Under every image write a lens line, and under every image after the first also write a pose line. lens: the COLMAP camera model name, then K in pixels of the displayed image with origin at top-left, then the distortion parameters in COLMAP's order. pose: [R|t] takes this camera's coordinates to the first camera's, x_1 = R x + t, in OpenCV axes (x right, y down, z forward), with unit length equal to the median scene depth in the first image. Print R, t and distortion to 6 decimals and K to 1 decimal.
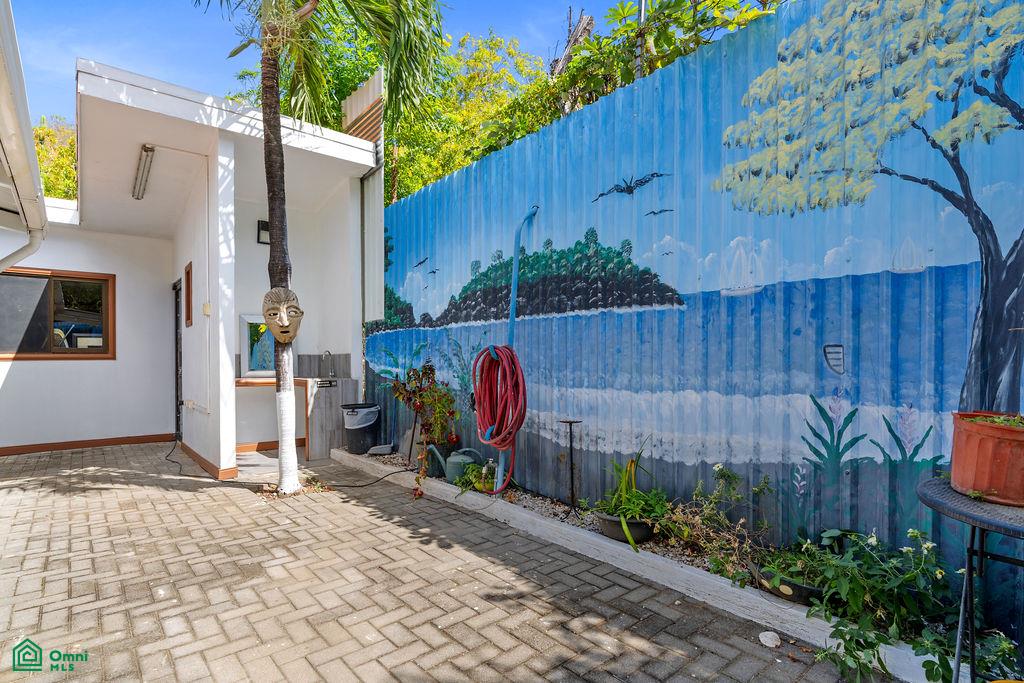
lens RADIAL K [[529.2, 0, 513.6], [0, 529.2, 355.8], [0, 0, 1]] dist [-0.002975, 0.000072]
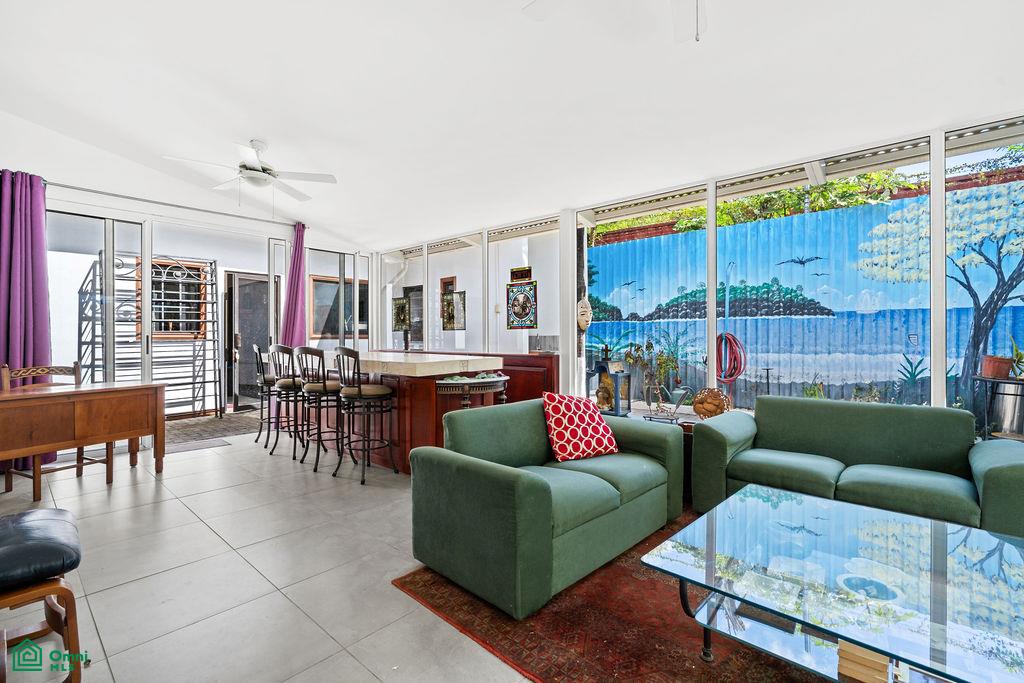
lens RADIAL K [[464.4, 0, 511.2], [0, 464.4, 335.9], [0, 0, 1]] dist [-0.002644, 0.000638]
pose [[0.990809, 0.005678, 0.135146, -1.301665], [-0.005451, 0.999983, -0.002052, 0.001499], [-0.135155, 0.001296, 0.990824, -0.784813]]
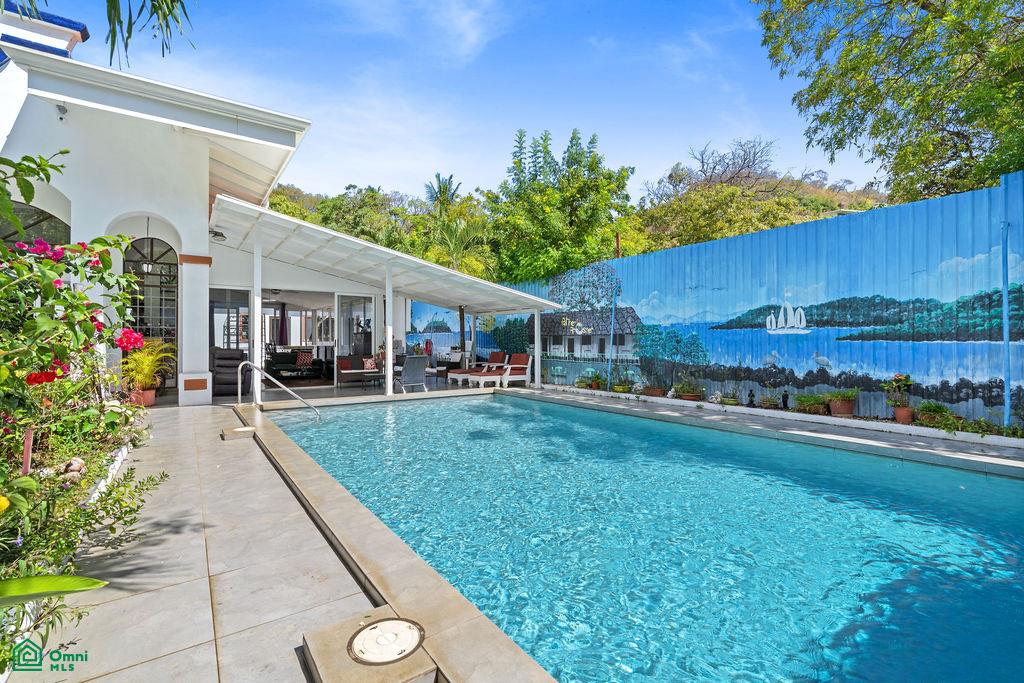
lens RADIAL K [[464.4, 0, 511.2], [0, 464.4, 335.9], [0, 0, 1]] dist [-0.002644, 0.000638]
pose [[0.996587, 0.006043, -0.082324, 1.442691], [-0.006854, 0.999931, -0.009573, -0.013146], [0.082261, 0.010105, 0.996560, -4.356267]]
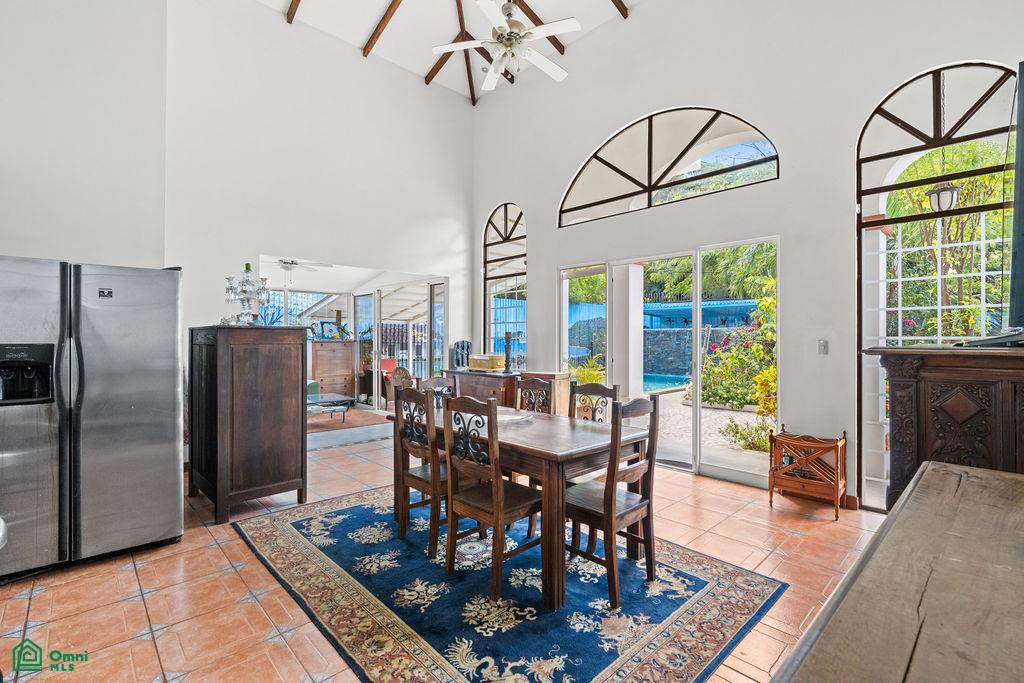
lens RADIAL K [[464.4, 0, 511.2], [0, 464.4, 335.9], [0, 0, 1]] dist [-0.002644, 0.000638]
pose [[-0.058901, 0.008841, 0.998225, -3.503679], [-0.002908, 0.999955, -0.009028, -0.089272], [-0.998260, -0.003435, -0.058873, -1.254889]]
